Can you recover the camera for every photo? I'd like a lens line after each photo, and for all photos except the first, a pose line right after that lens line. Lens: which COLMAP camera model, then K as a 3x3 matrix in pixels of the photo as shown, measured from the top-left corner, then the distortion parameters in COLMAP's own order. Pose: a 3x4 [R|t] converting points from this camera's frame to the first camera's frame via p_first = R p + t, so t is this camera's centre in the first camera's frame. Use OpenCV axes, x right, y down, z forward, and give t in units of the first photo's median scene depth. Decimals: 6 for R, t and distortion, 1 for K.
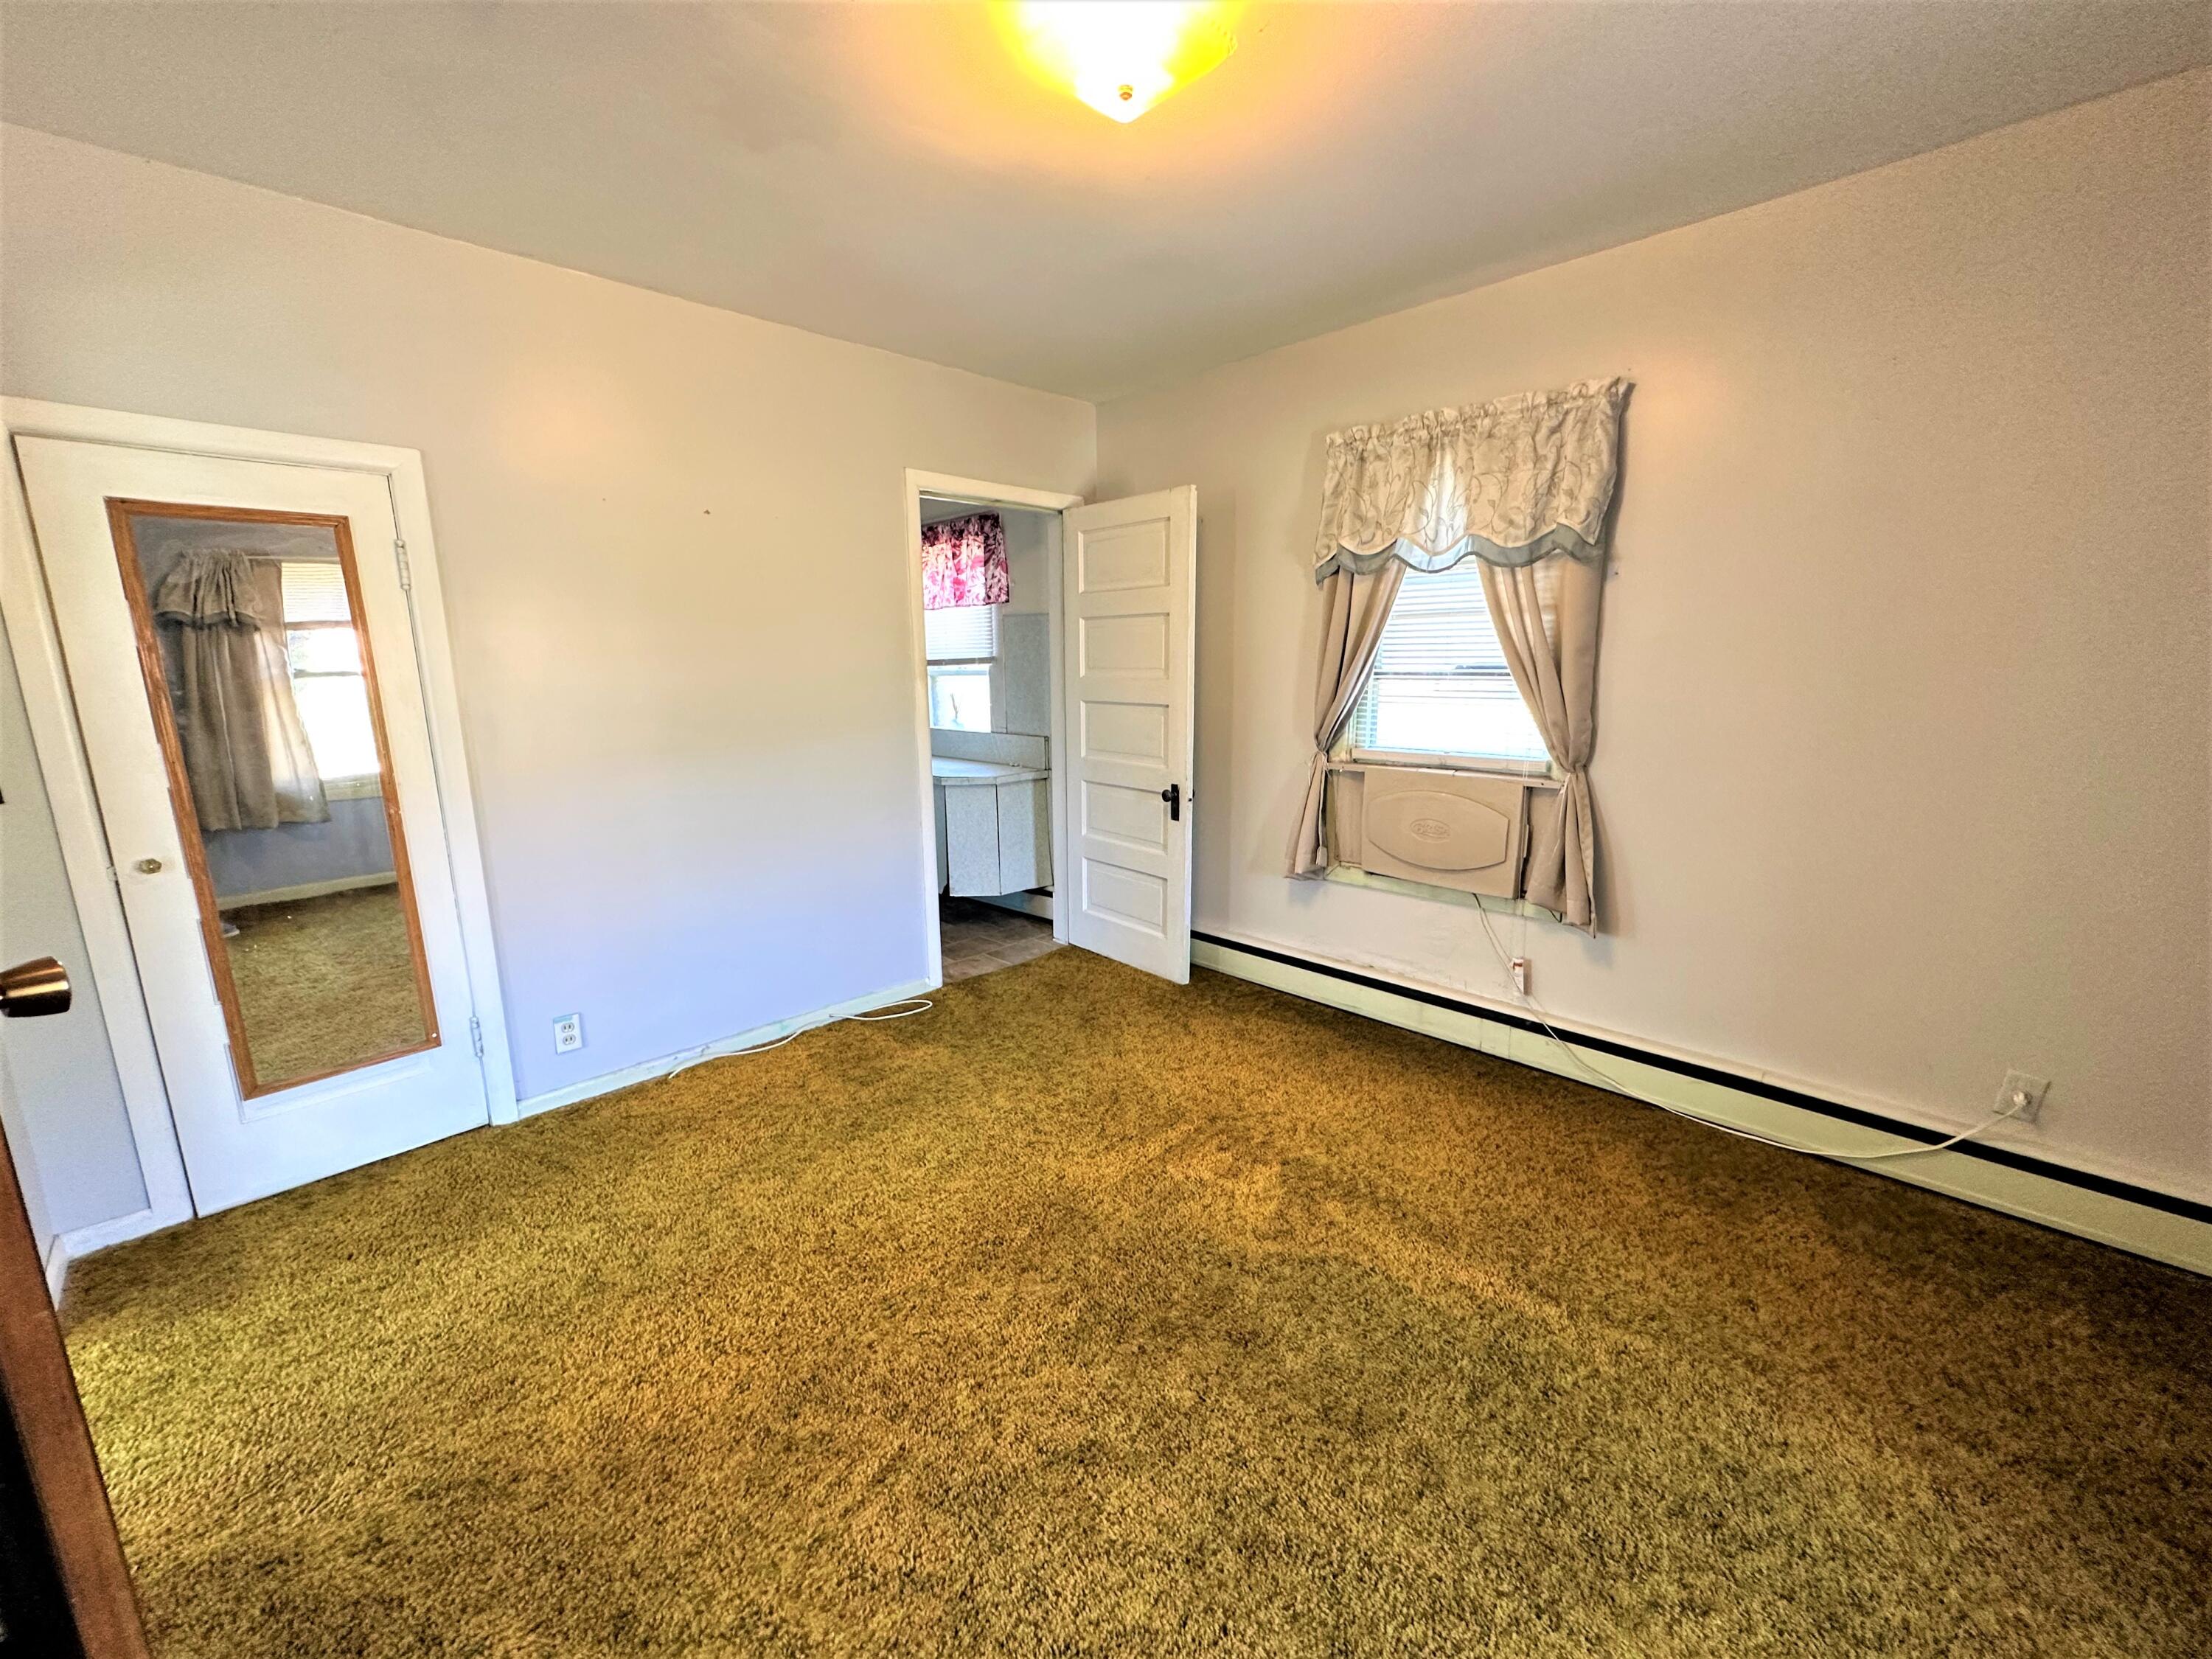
lens RADIAL K [[885.0, 0, 1083.8], [0, 885.0, 826.8], [0, 0, 1]] dist [-0.007135, 0.001639]
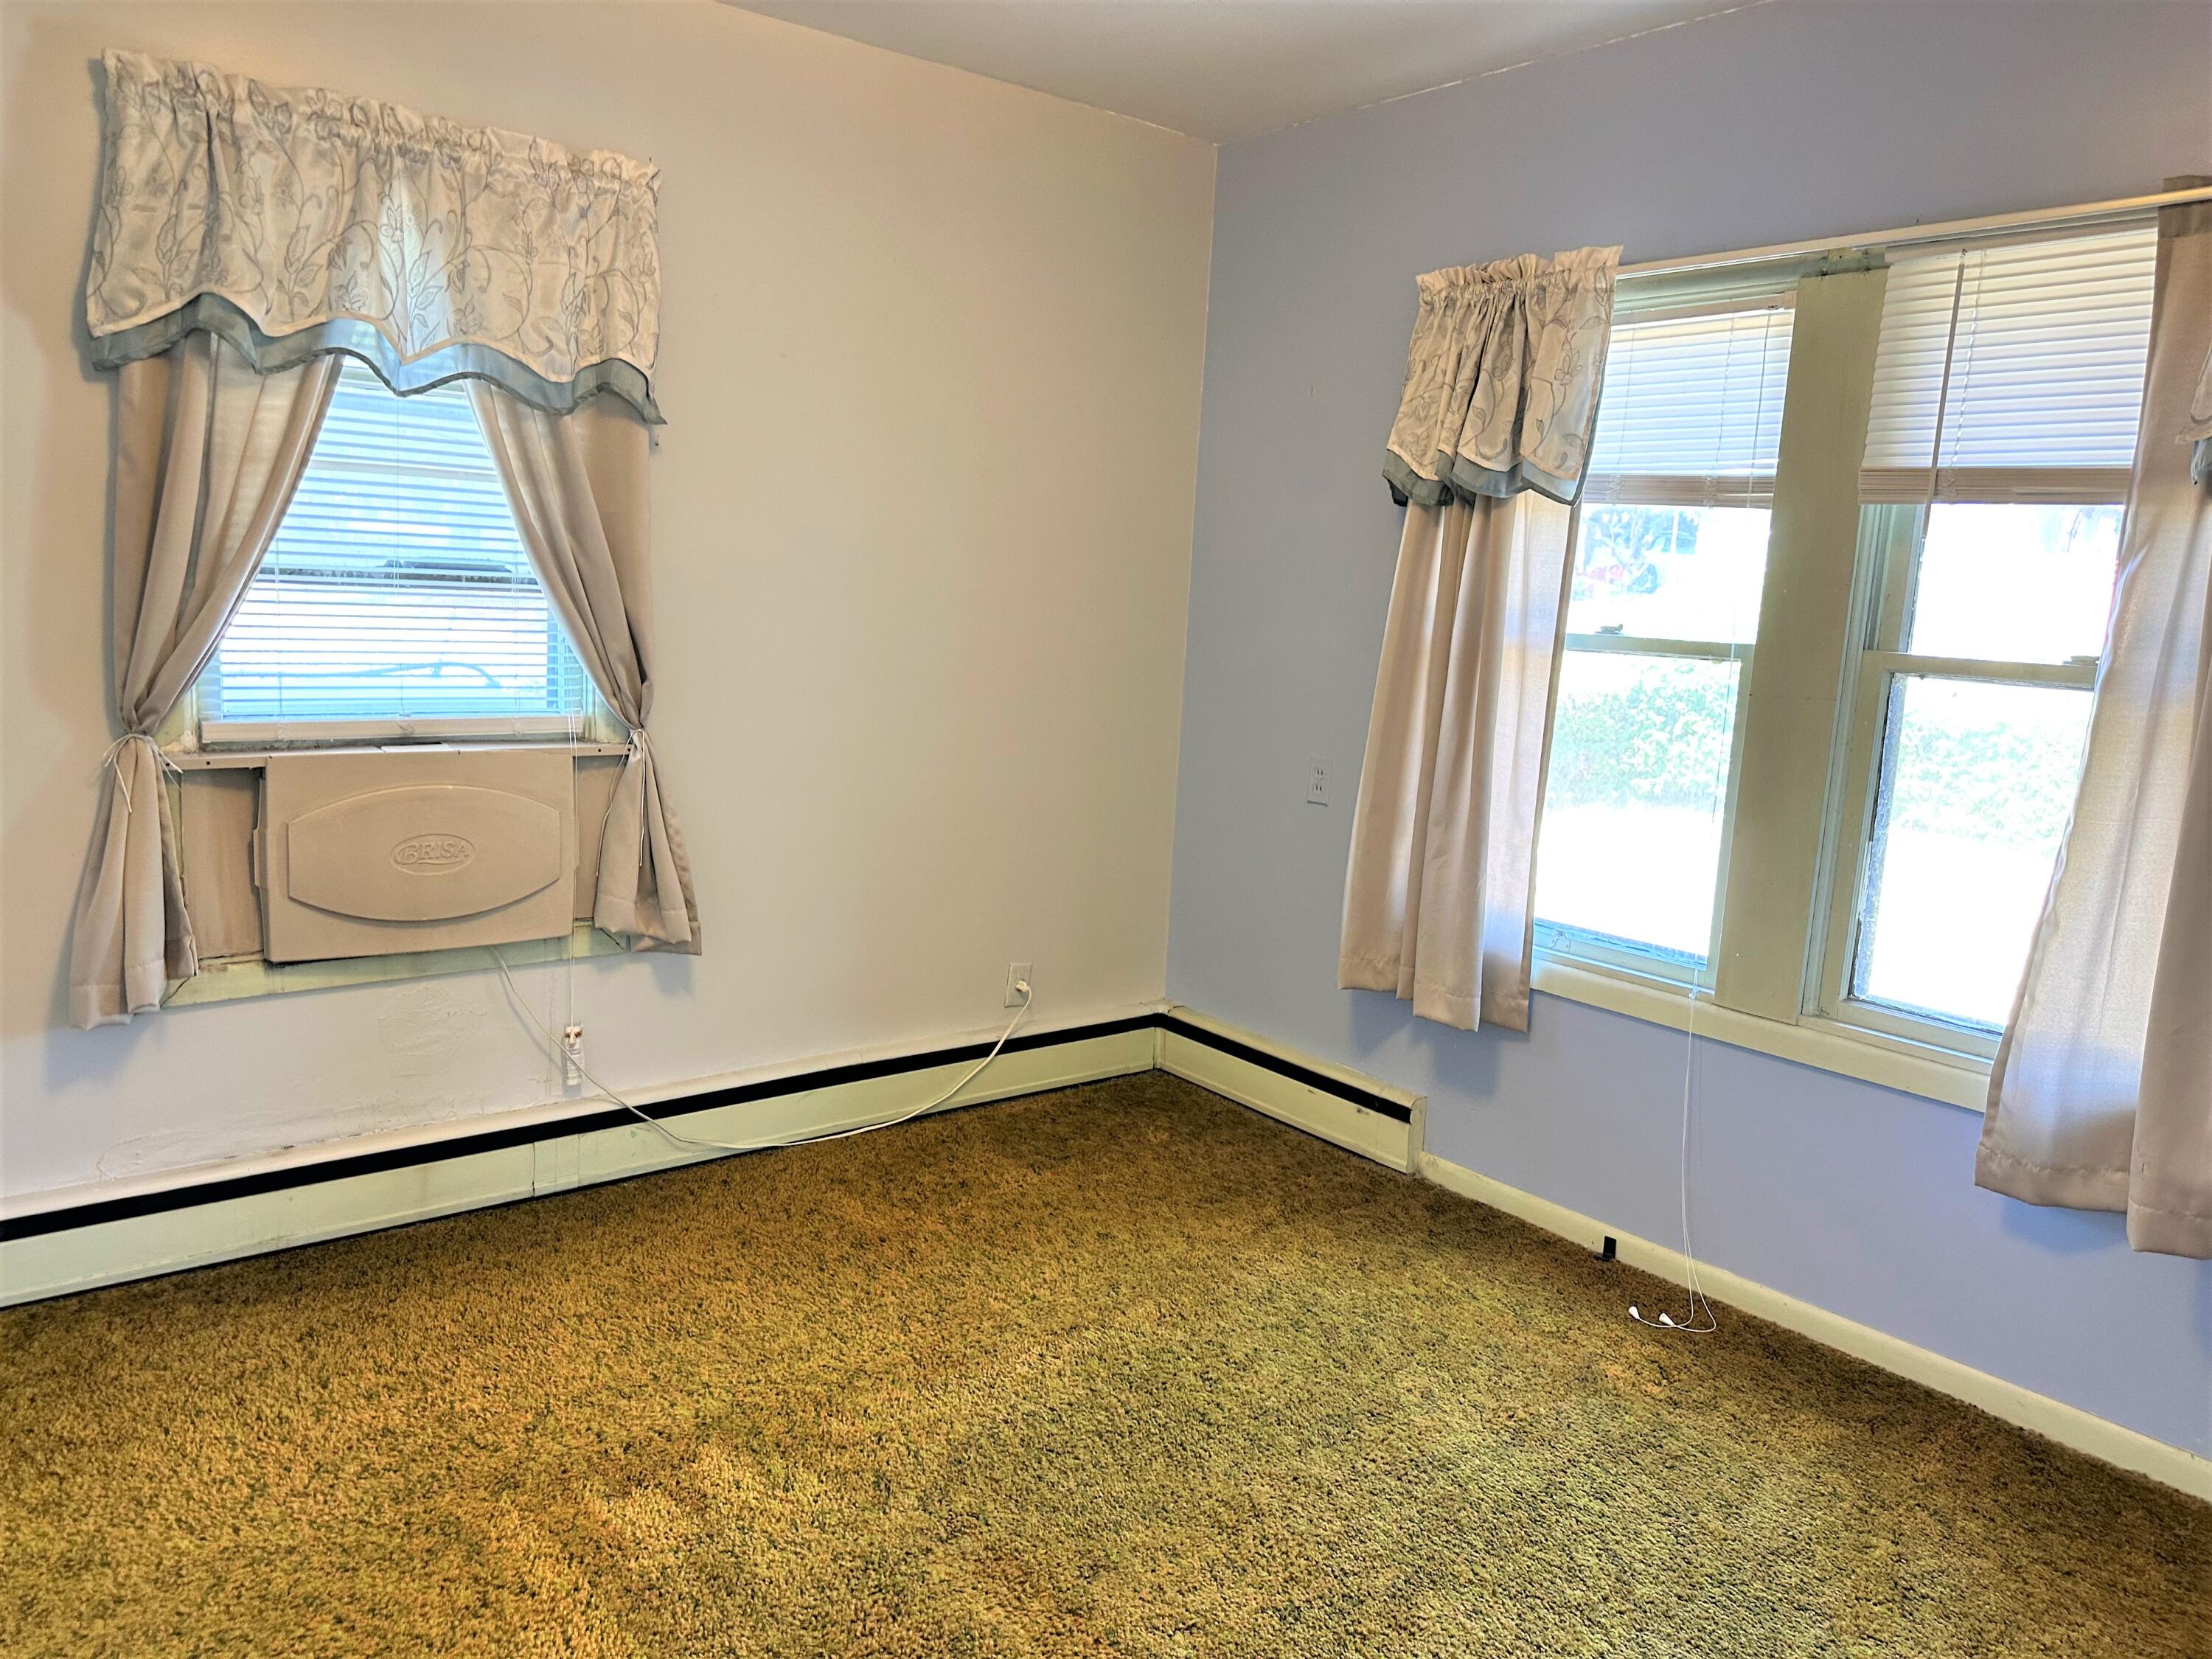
lens RADIAL K [[1564.2, 0, 1092.0], [0, 1564.2, 824.6], [0, 0, 1]] dist [0.032903, -0.043526]
pose [[0.083710, -0.137165, 0.987005, -0.604204], [0.139110, 0.982391, 0.124725, -0.086960], [-0.986732, 0.126861, 0.101317, 0.517707]]
